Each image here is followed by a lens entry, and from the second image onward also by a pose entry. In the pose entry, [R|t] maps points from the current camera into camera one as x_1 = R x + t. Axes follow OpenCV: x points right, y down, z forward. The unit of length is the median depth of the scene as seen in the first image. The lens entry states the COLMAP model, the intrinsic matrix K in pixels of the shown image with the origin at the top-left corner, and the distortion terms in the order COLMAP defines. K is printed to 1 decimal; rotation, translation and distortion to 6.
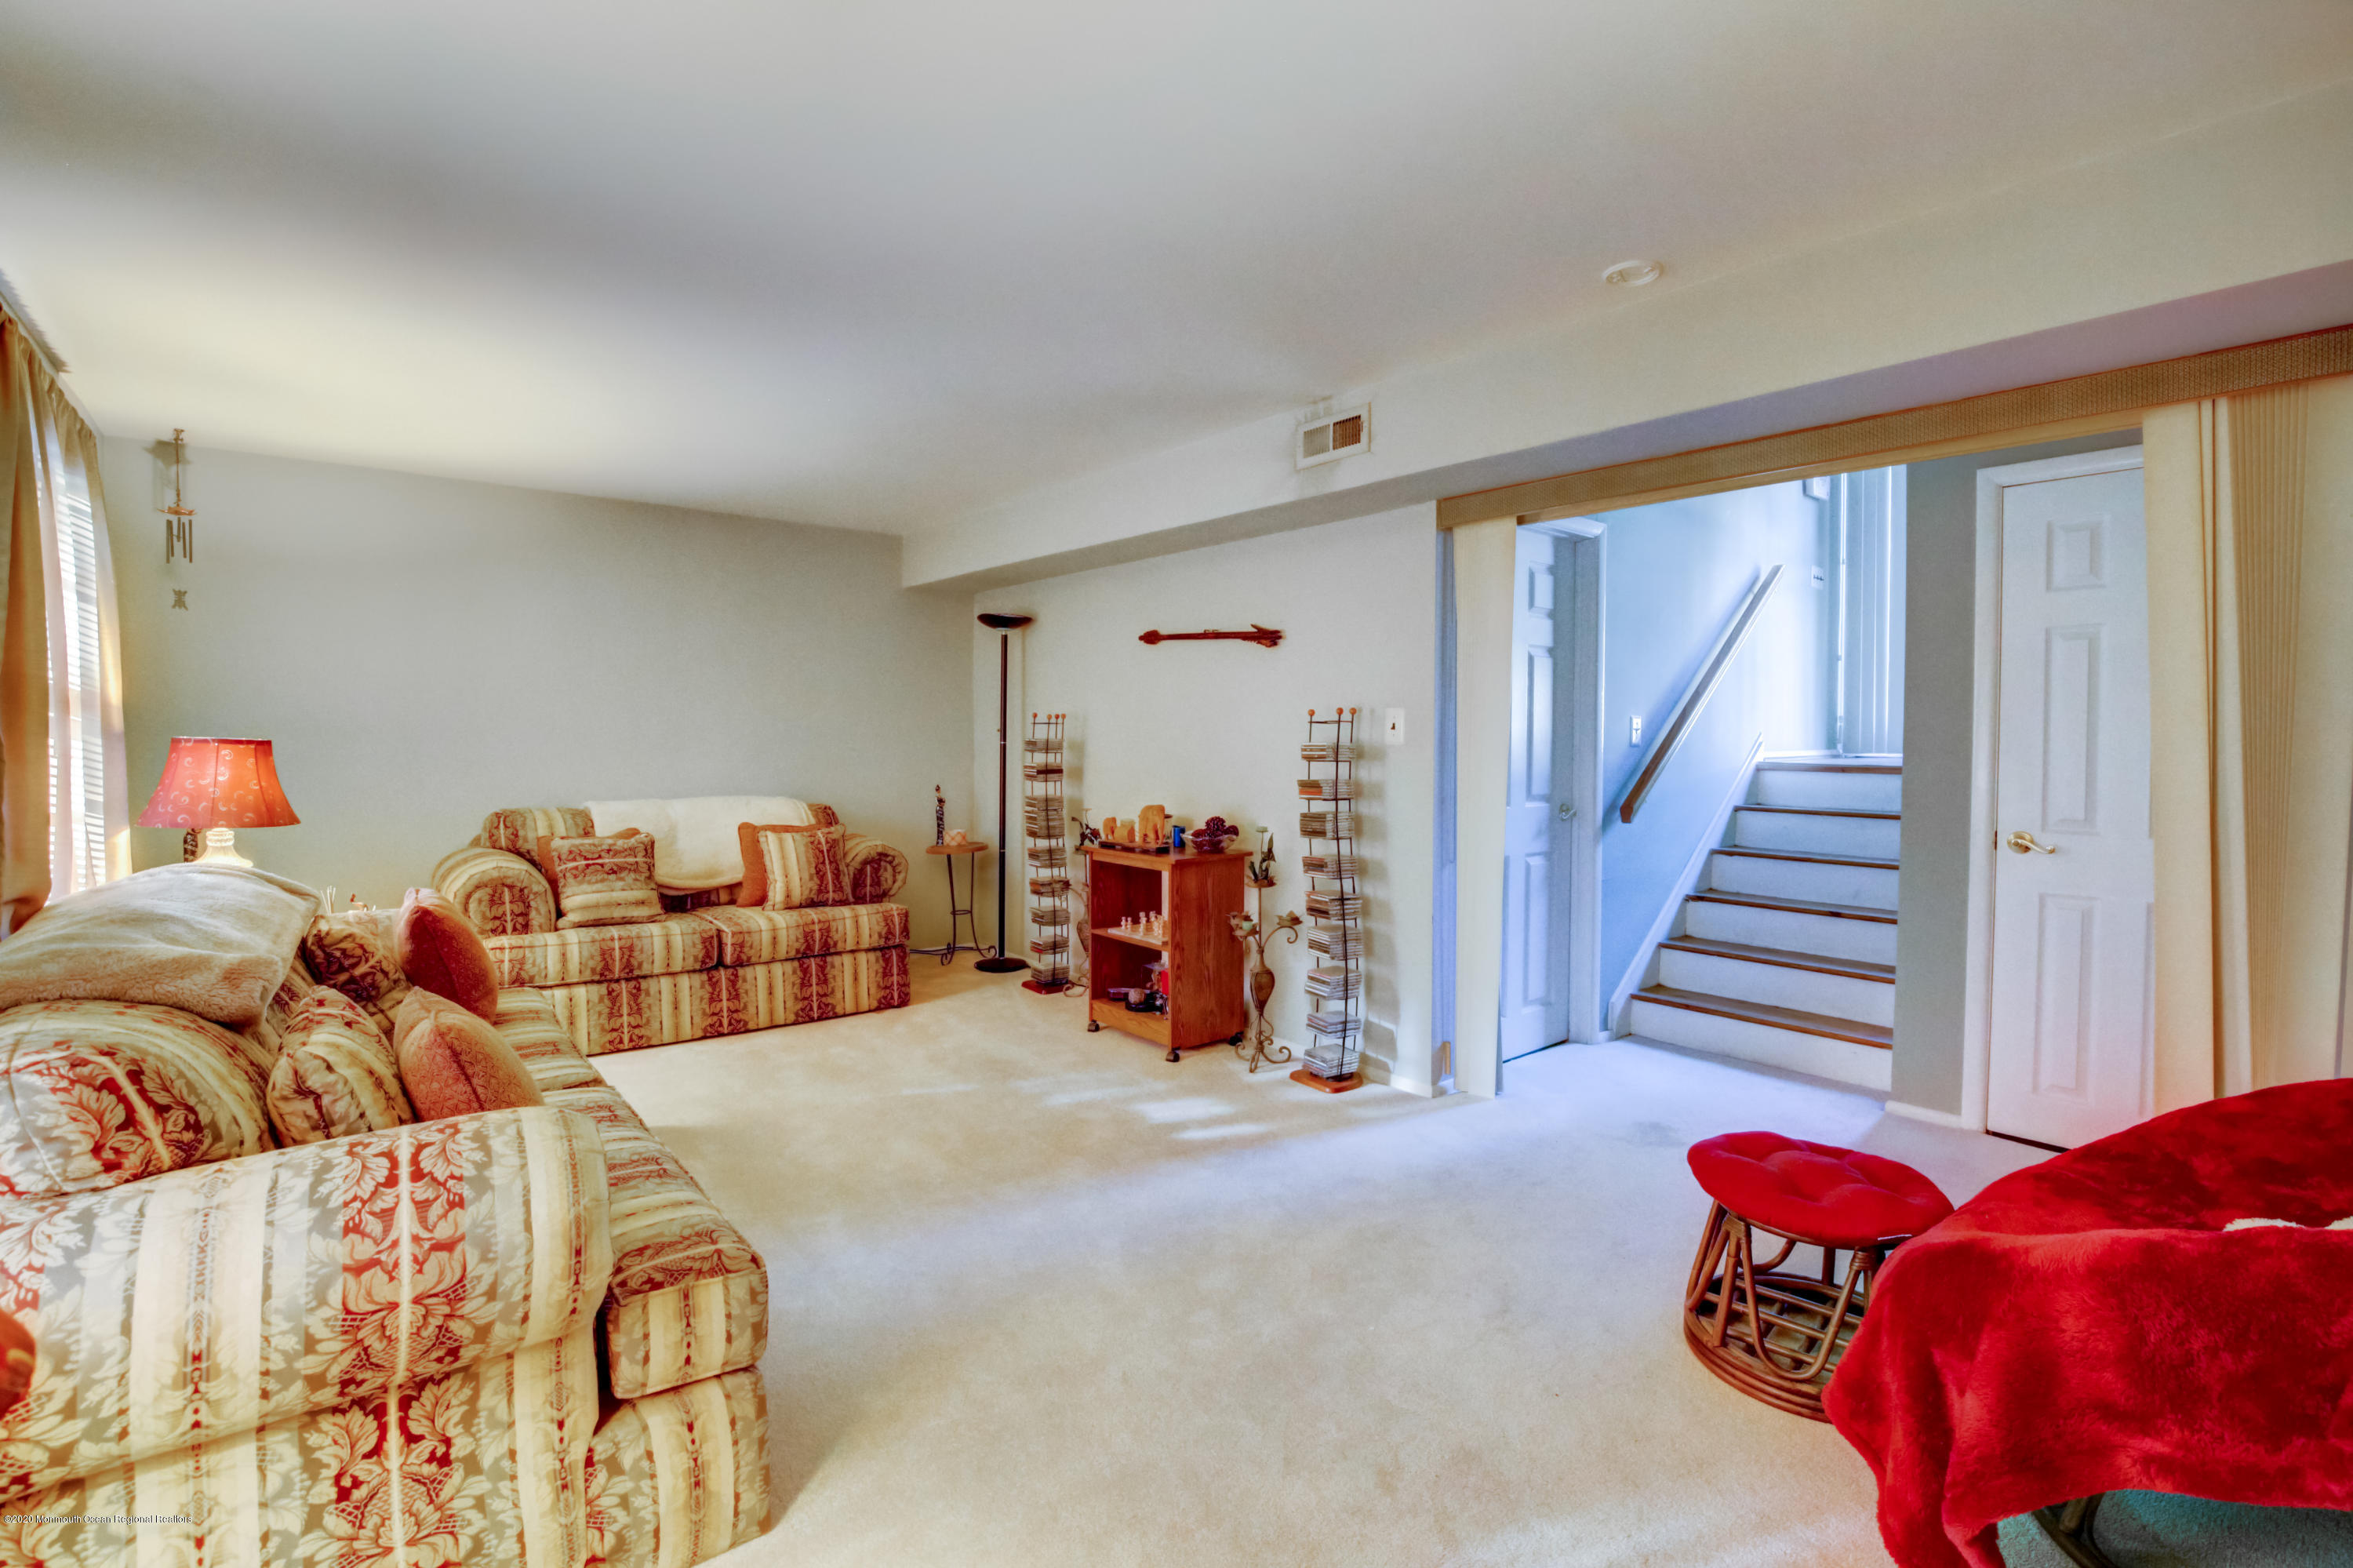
lens RADIAL K [[1074.1, 0, 1171.7], [0, 1074.1, 779.7], [0, 0, 1]] dist [-0.029349, -0.000278]
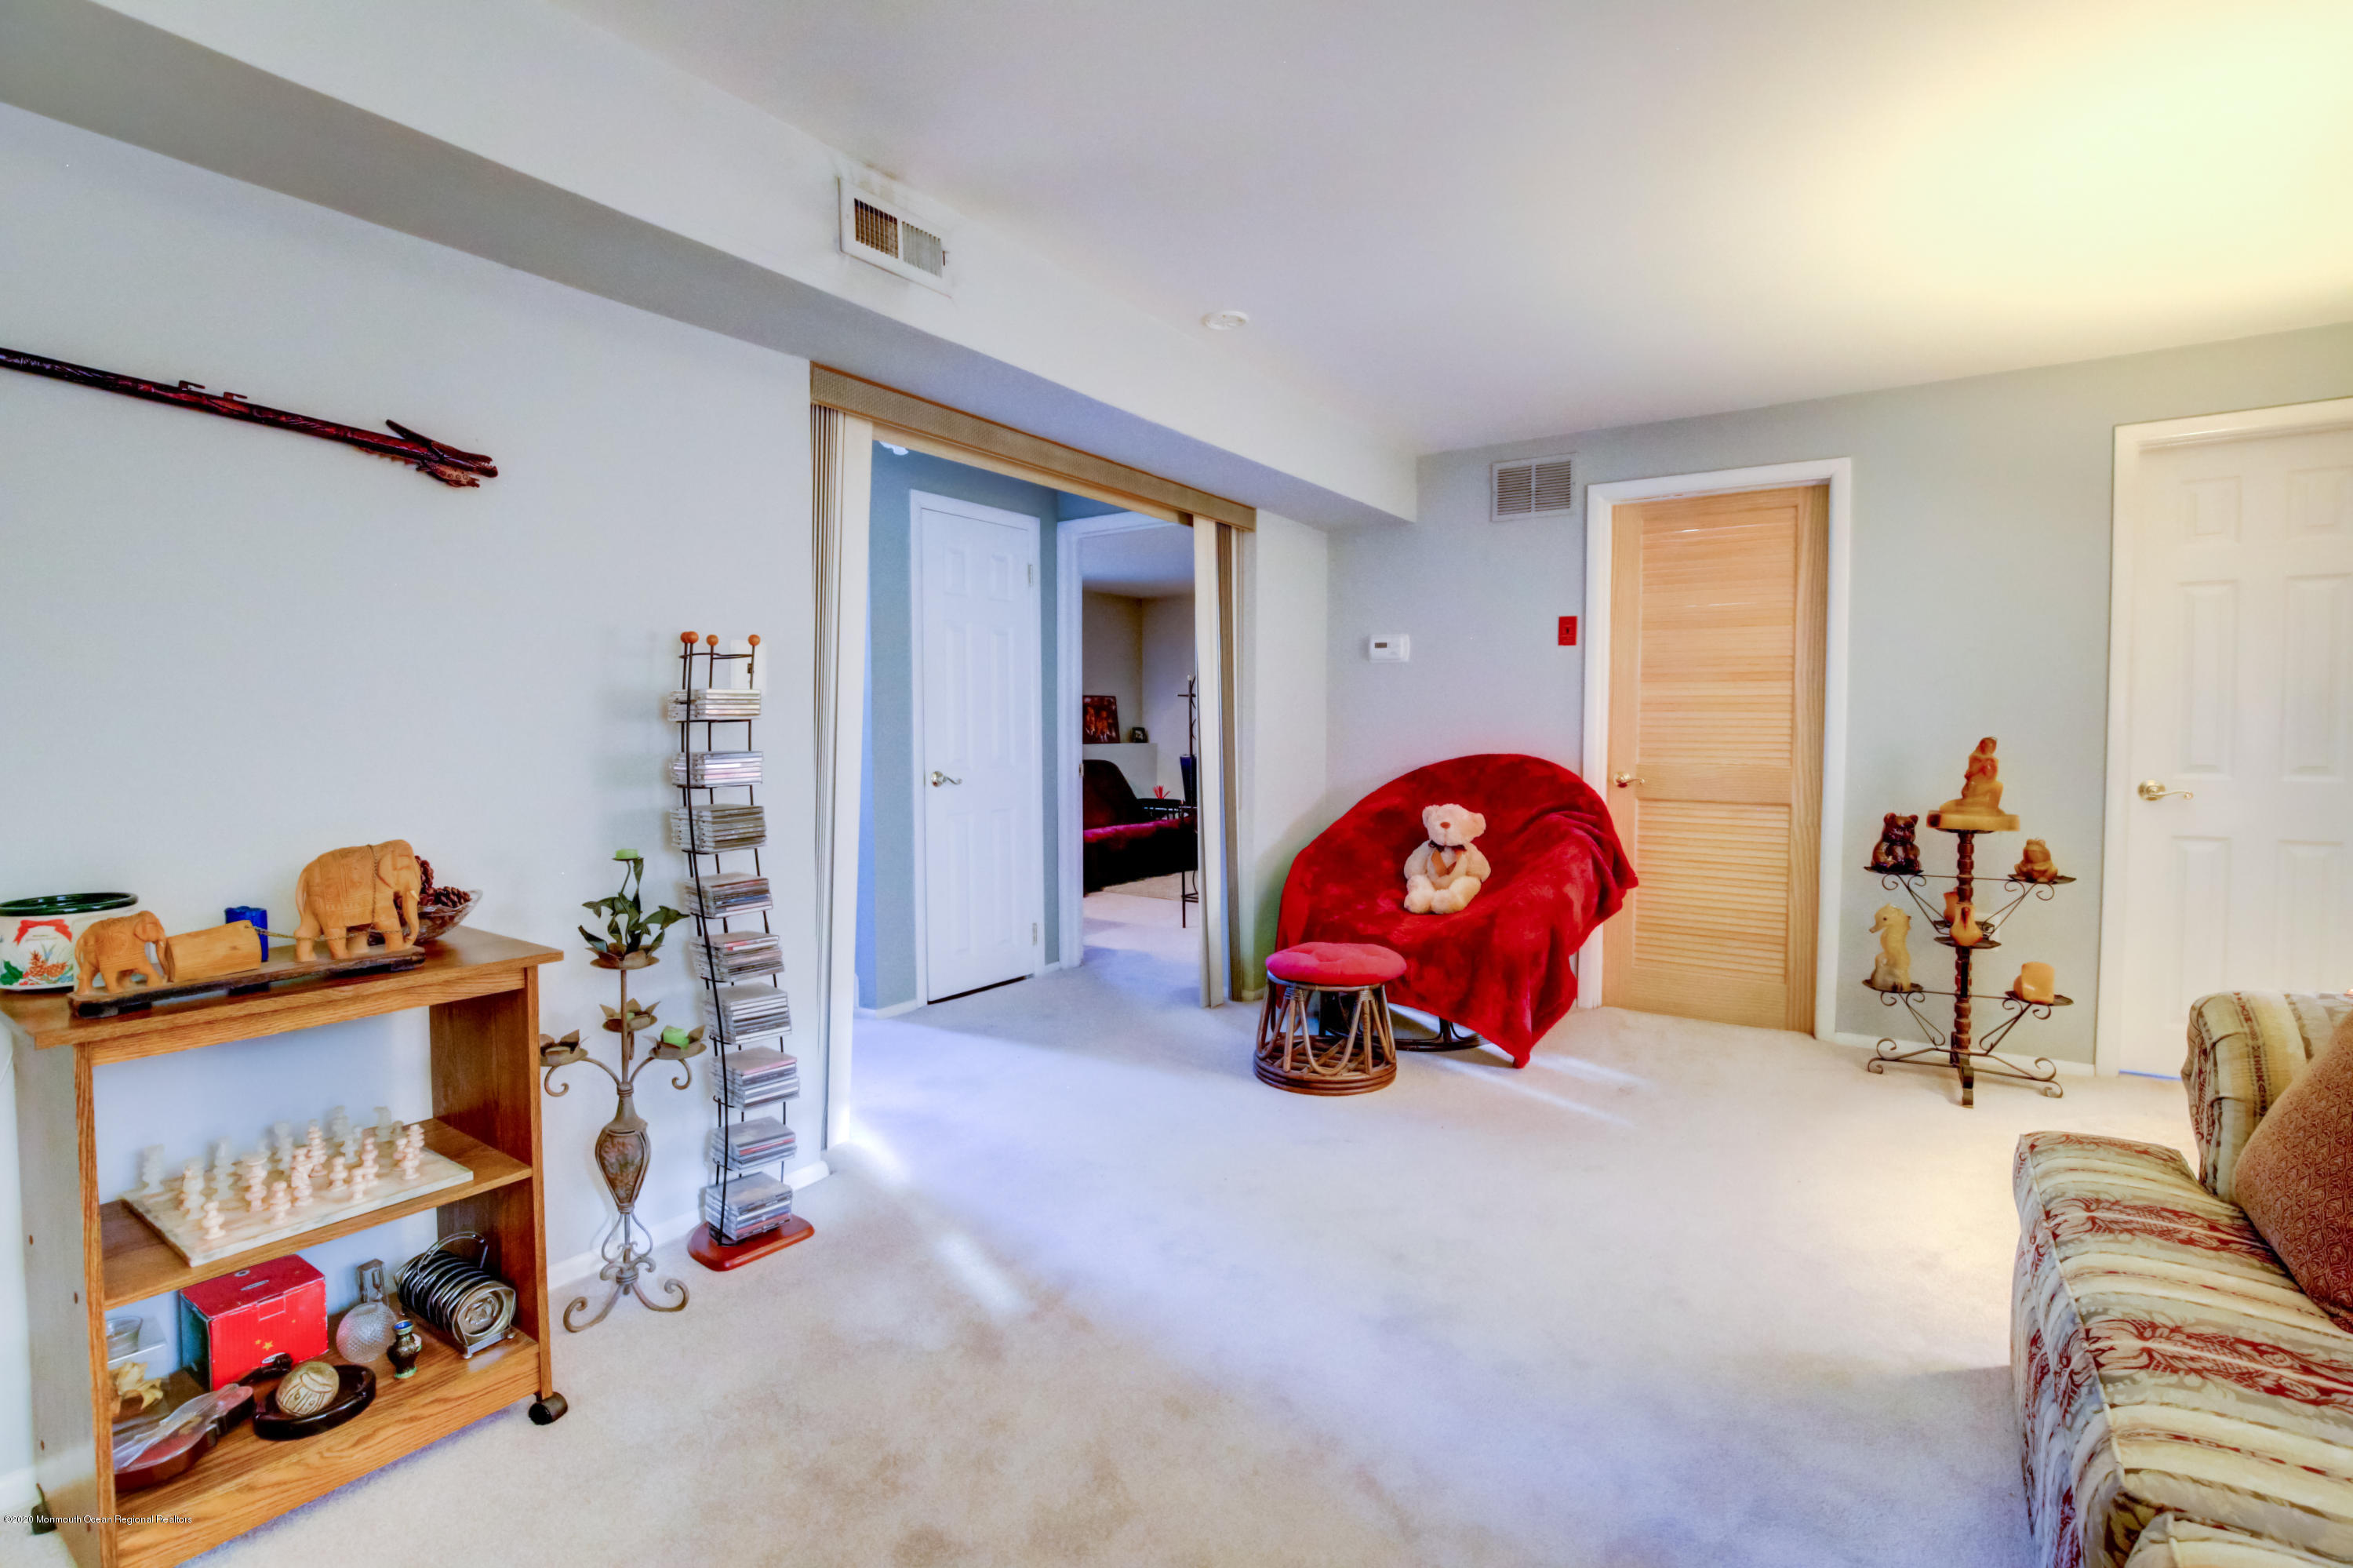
lens RADIAL K [[1074.1, 0, 1137.5], [0, 1074.1, 769.8], [0, 0, 1]] dist [-0.029349, -0.000278]
pose [[-0.272987, -0.039494, 0.961207, -0.520731], [0.039533, 0.997852, 0.052227, -0.013484], [-0.961205, 0.052256, -0.270839, 0.996645]]
